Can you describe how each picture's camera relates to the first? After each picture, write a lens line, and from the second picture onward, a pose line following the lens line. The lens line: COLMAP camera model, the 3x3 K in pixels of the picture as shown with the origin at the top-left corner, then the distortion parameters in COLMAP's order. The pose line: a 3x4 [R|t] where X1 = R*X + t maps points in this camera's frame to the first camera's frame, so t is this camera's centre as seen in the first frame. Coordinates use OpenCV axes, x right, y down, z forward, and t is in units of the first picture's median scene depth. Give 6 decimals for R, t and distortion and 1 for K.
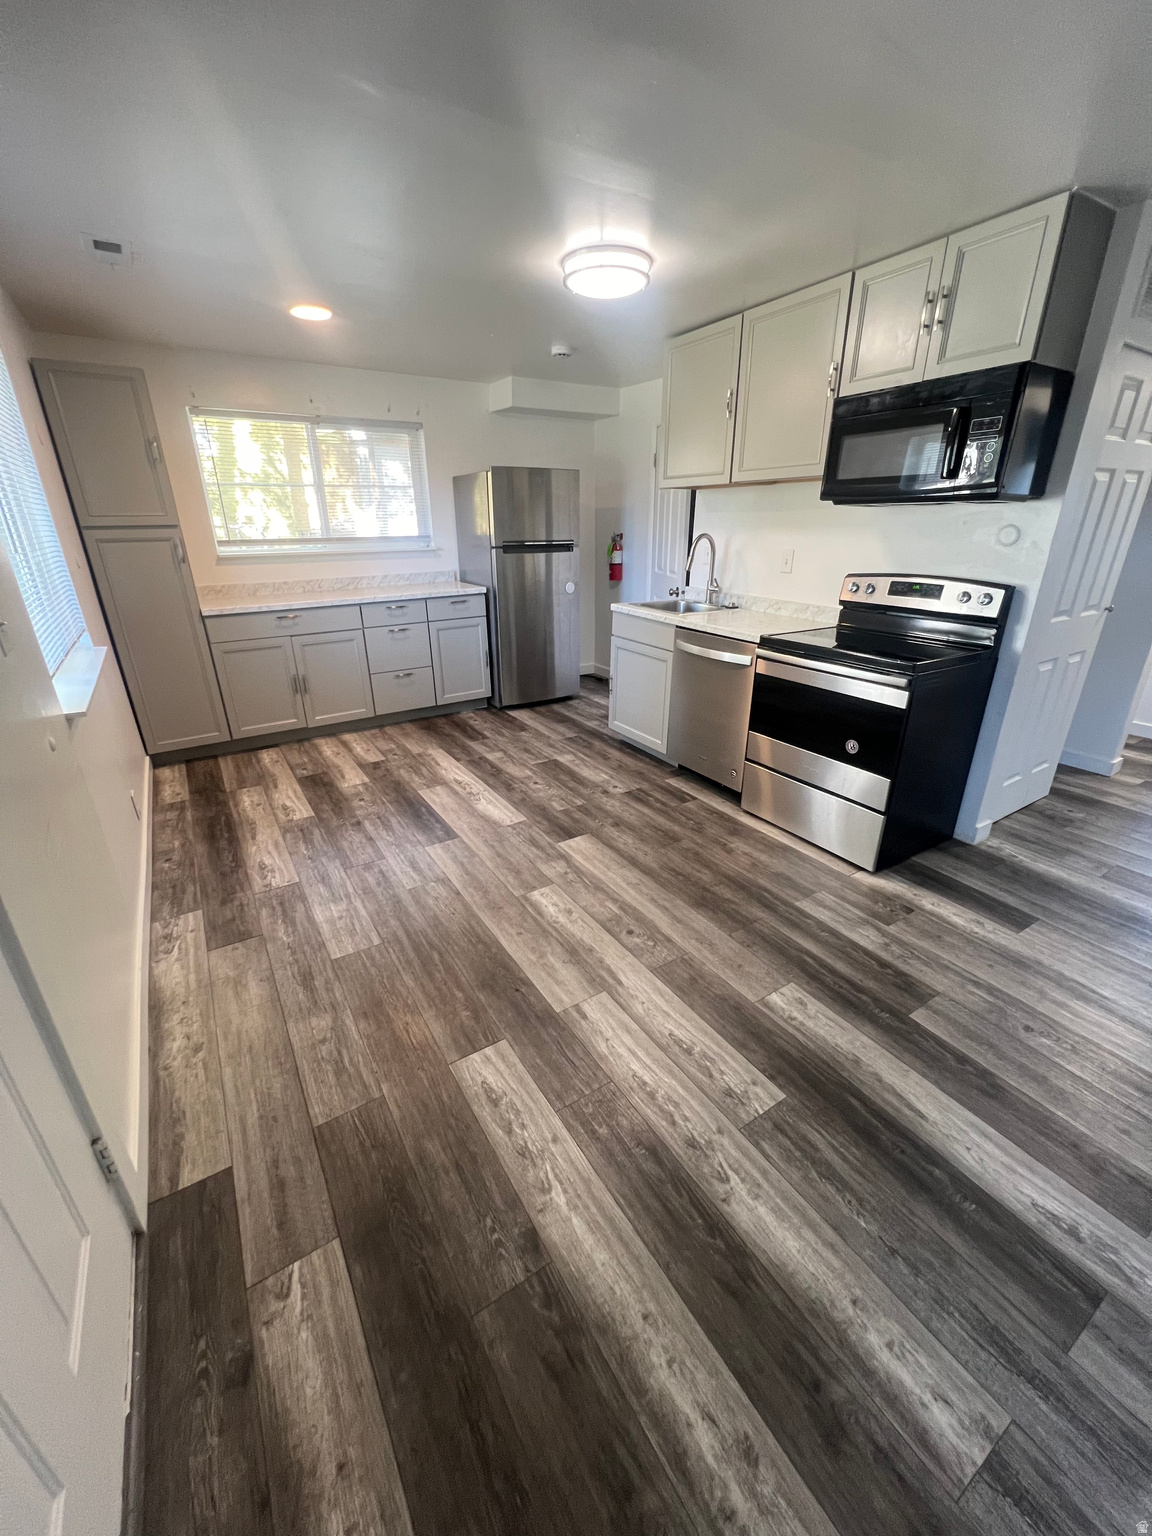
lens RADIAL K [[614.8, 0, 578.5], [0, 614.8, 770.1], [0, 0, 1]] dist [-0.002206, 0.001107]
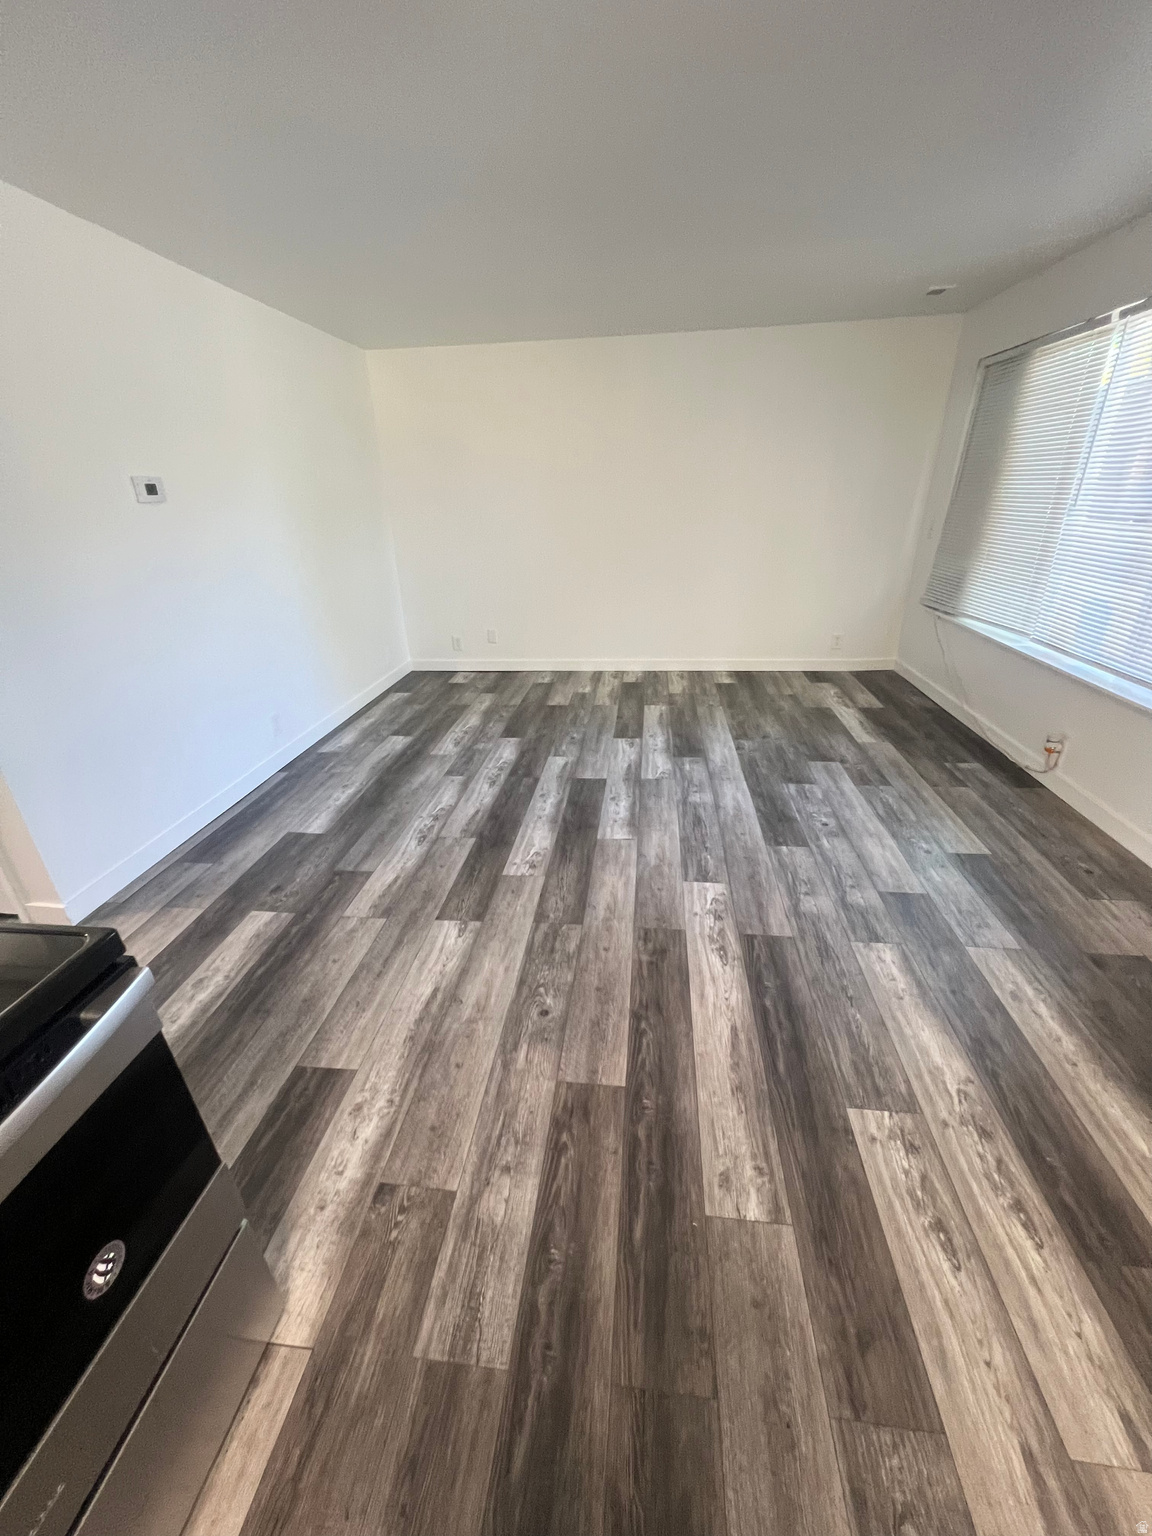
lens RADIAL K [[614.8, 0, 573.4], [0, 614.8, 769.6], [0, 0, 1]] dist [-0.002206, 0.001107]
pose [[-0.773020, -0.237161, 0.588382, 0.149602], [0.273721, 0.712019, 0.646612, -0.351881], [-0.572290, 0.660896, -0.485489, 0.867327]]
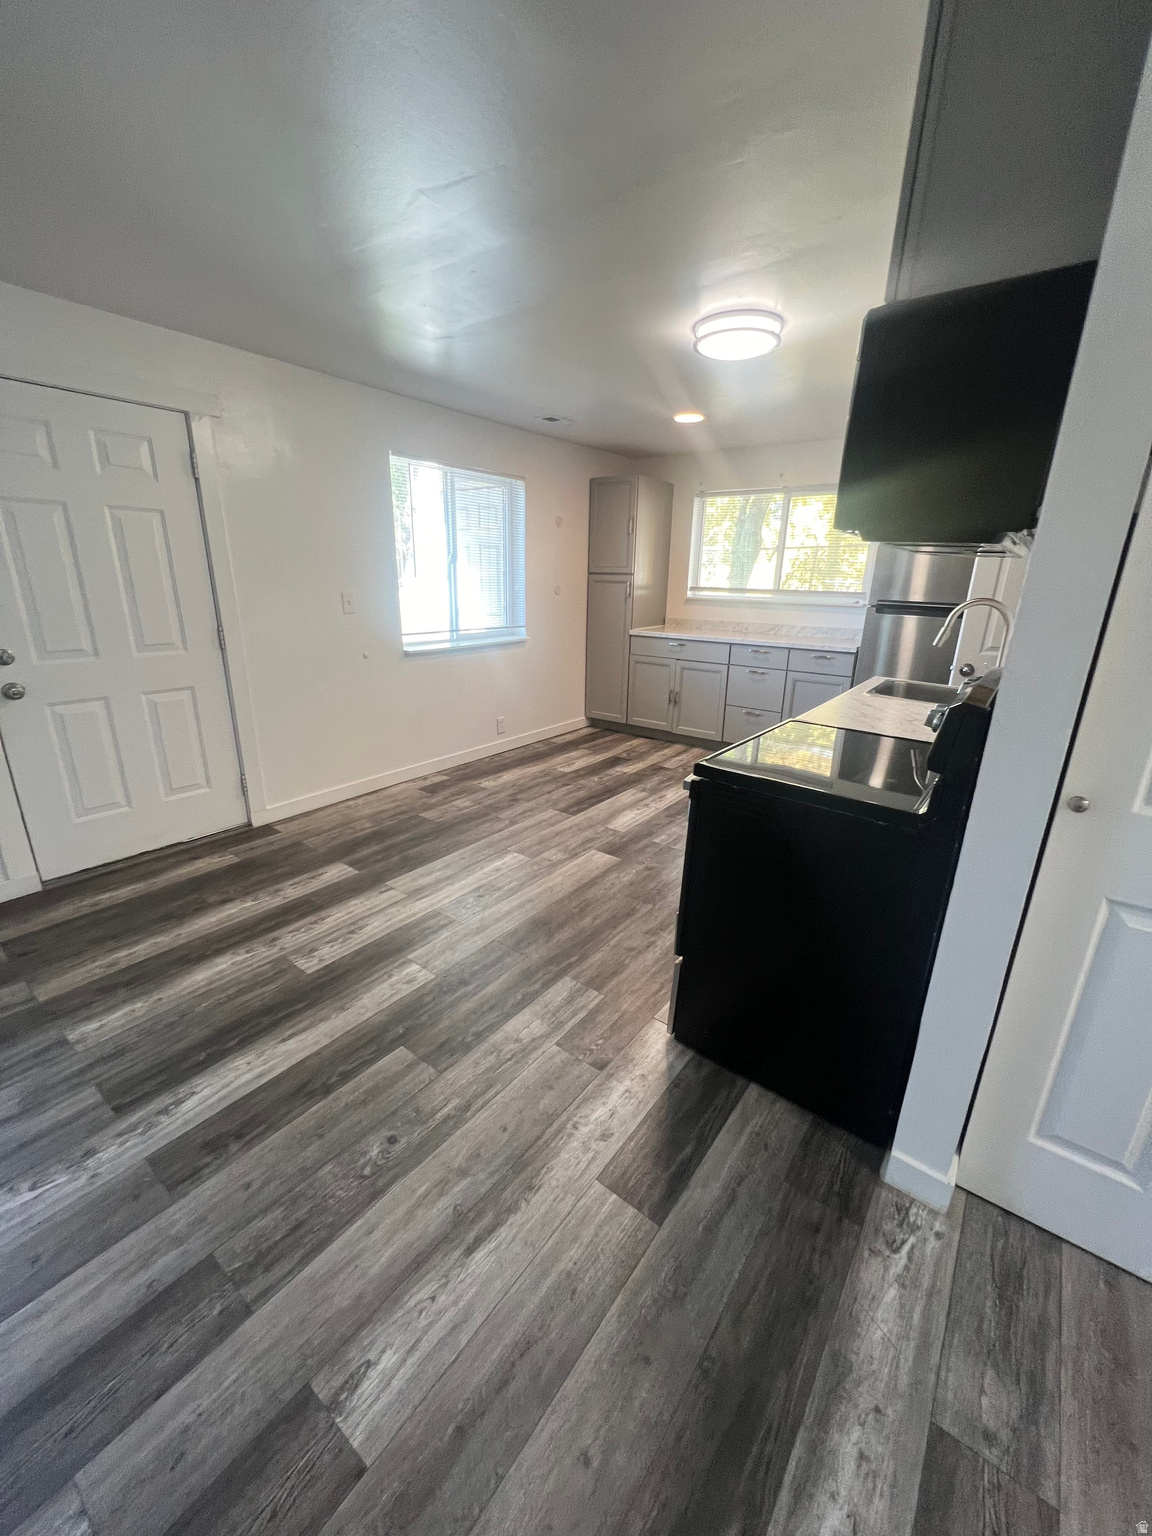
lens RADIAL K [[614.8, 0, 573.5], [0, 614.8, 773.8], [0, 0, 1]] dist [-0.002206, 0.001107]
pose [[0.343072, 0.306716, -0.887821, 1.033825], [-0.380309, 0.909605, 0.167282, -0.205837], [0.858875, 0.280257, 0.428707, 0.512671]]
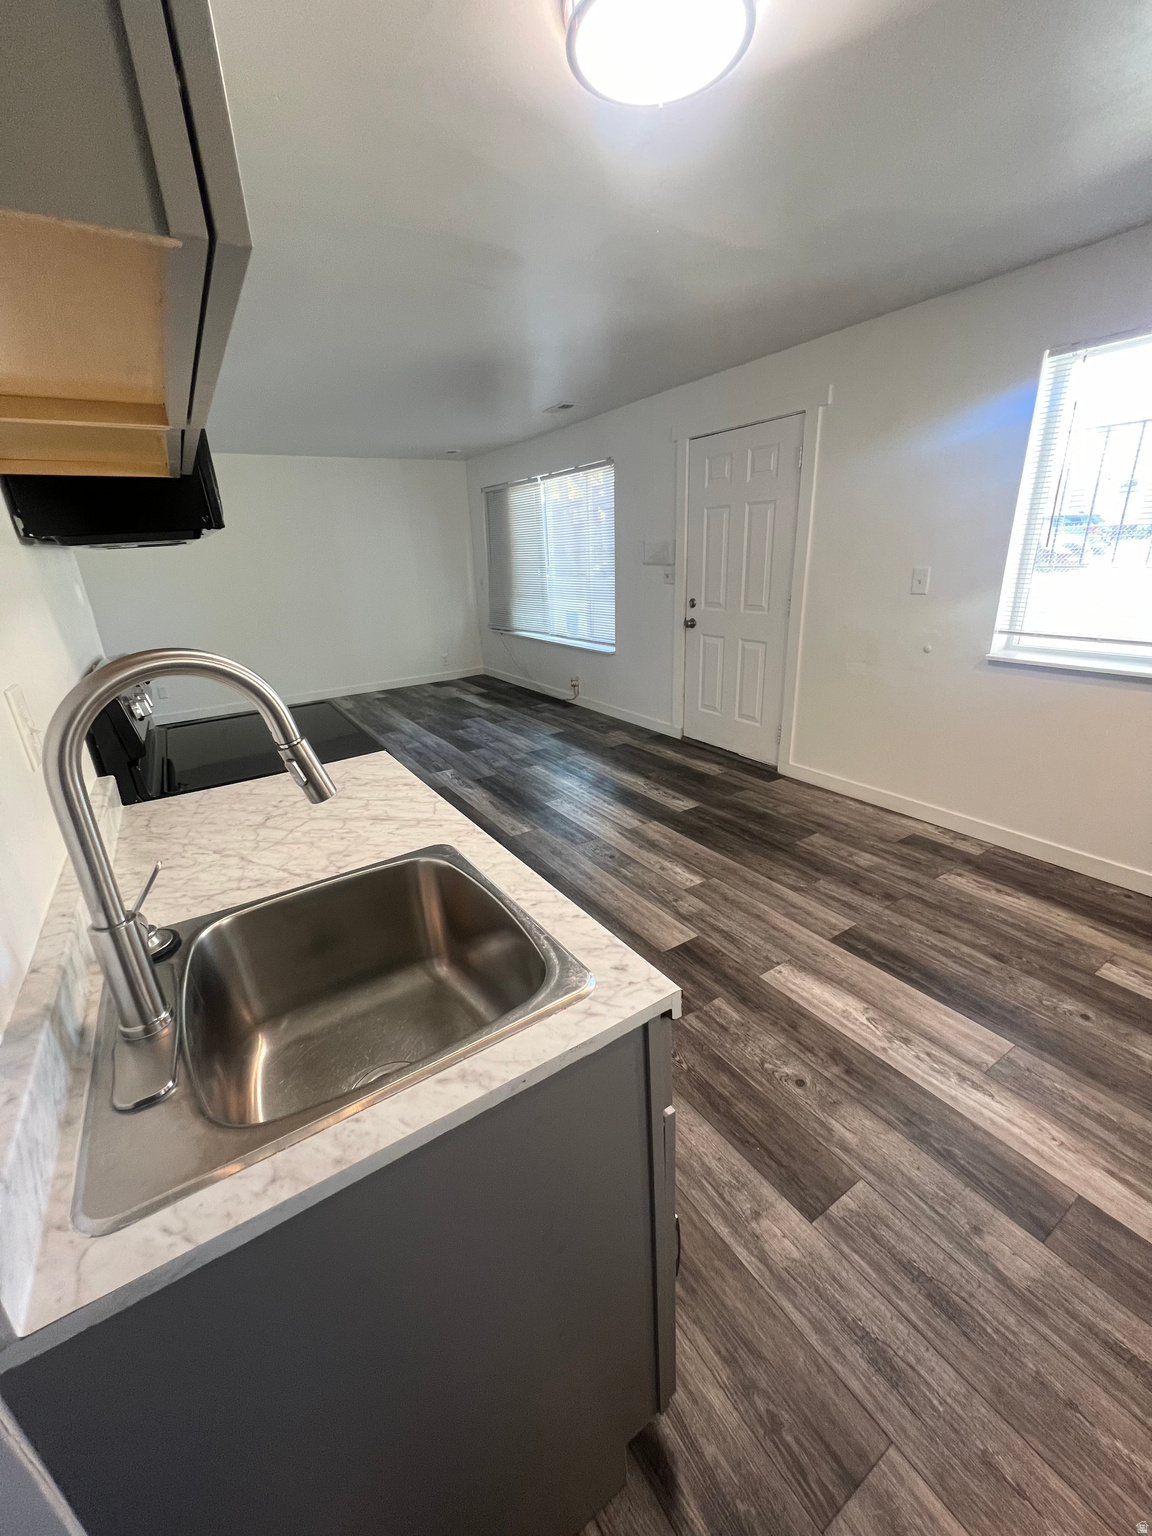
lens RADIAL K [[614.8, 0, 576.4], [0, 614.8, 772.0], [0, 0, 1]] dist [-0.002206, 0.001107]
pose [[-0.998878, 0.045581, 0.012831, 0.121137], [0.042288, 0.736735, 0.674858, -0.677487], [0.021308, 0.674643, -0.737836, 1.654447]]
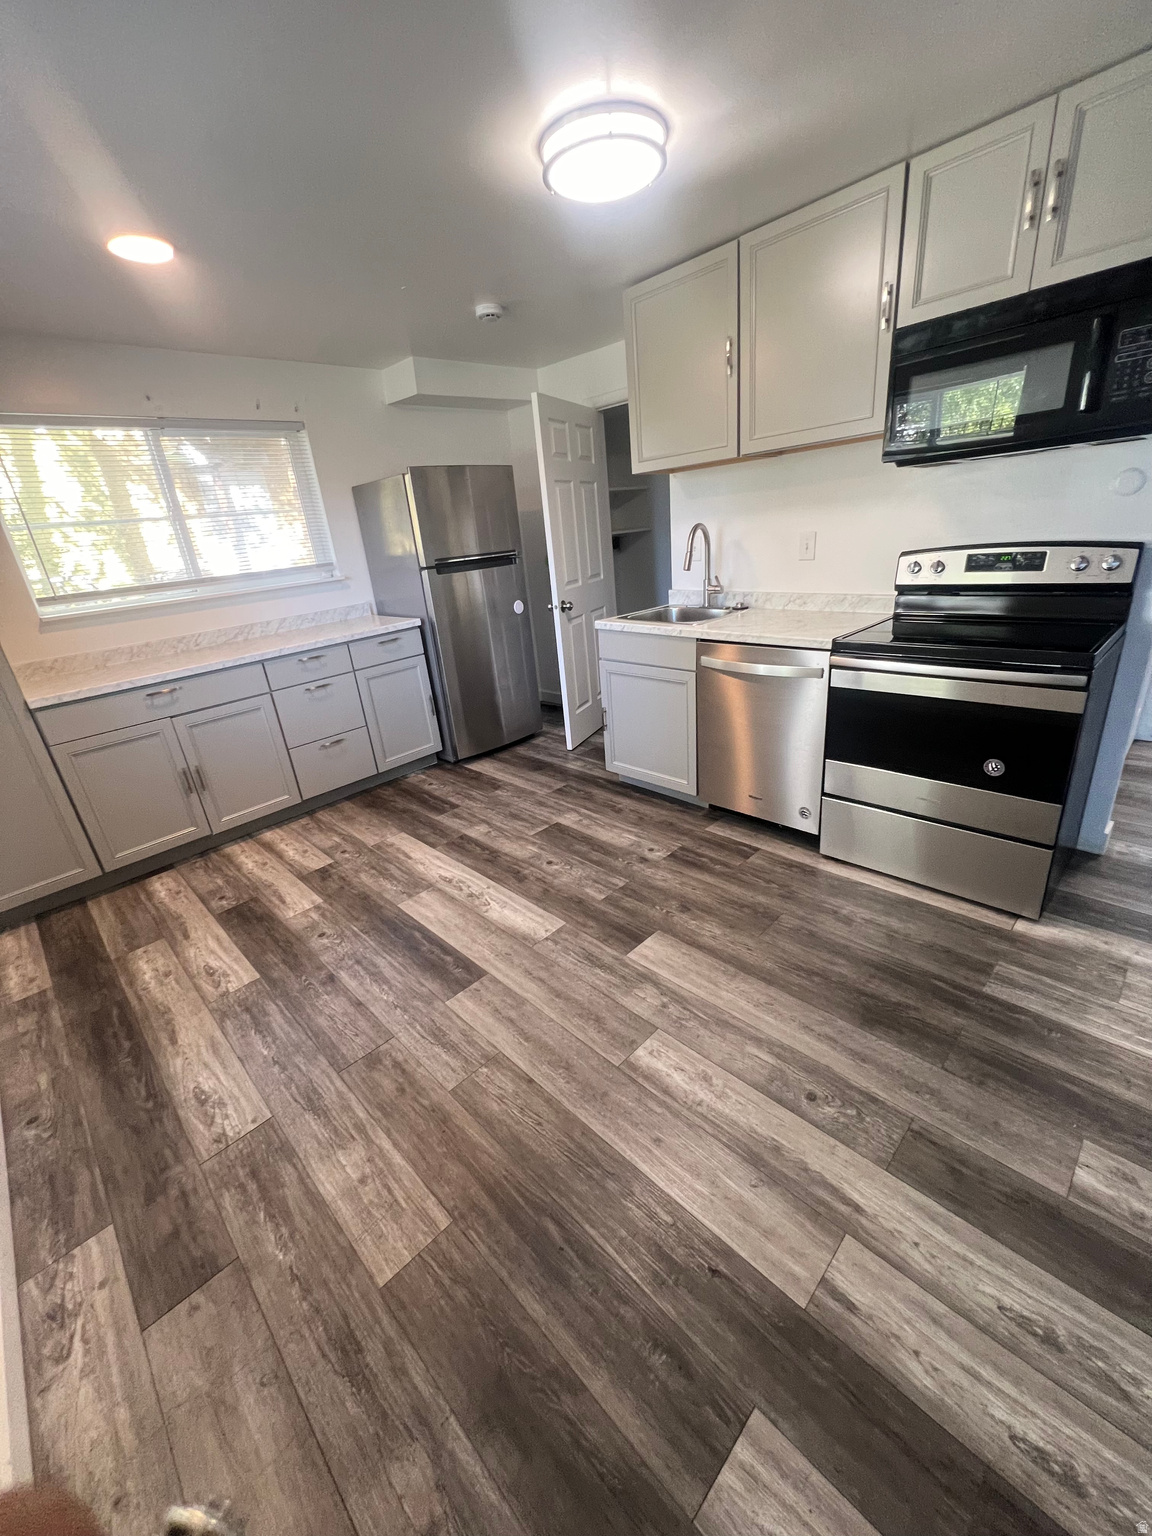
lens RADIAL K [[614.8, 0, 578.0], [0, 614.8, 769.6], [0, 0, 1]] dist [-0.002206, 0.001107]
pose [[0.973566, -0.158384, 0.164573, -0.199783], [0.161008, 0.986950, -0.002645, -0.120524], [-0.162007, 0.029072, 0.986361, 0.323403]]
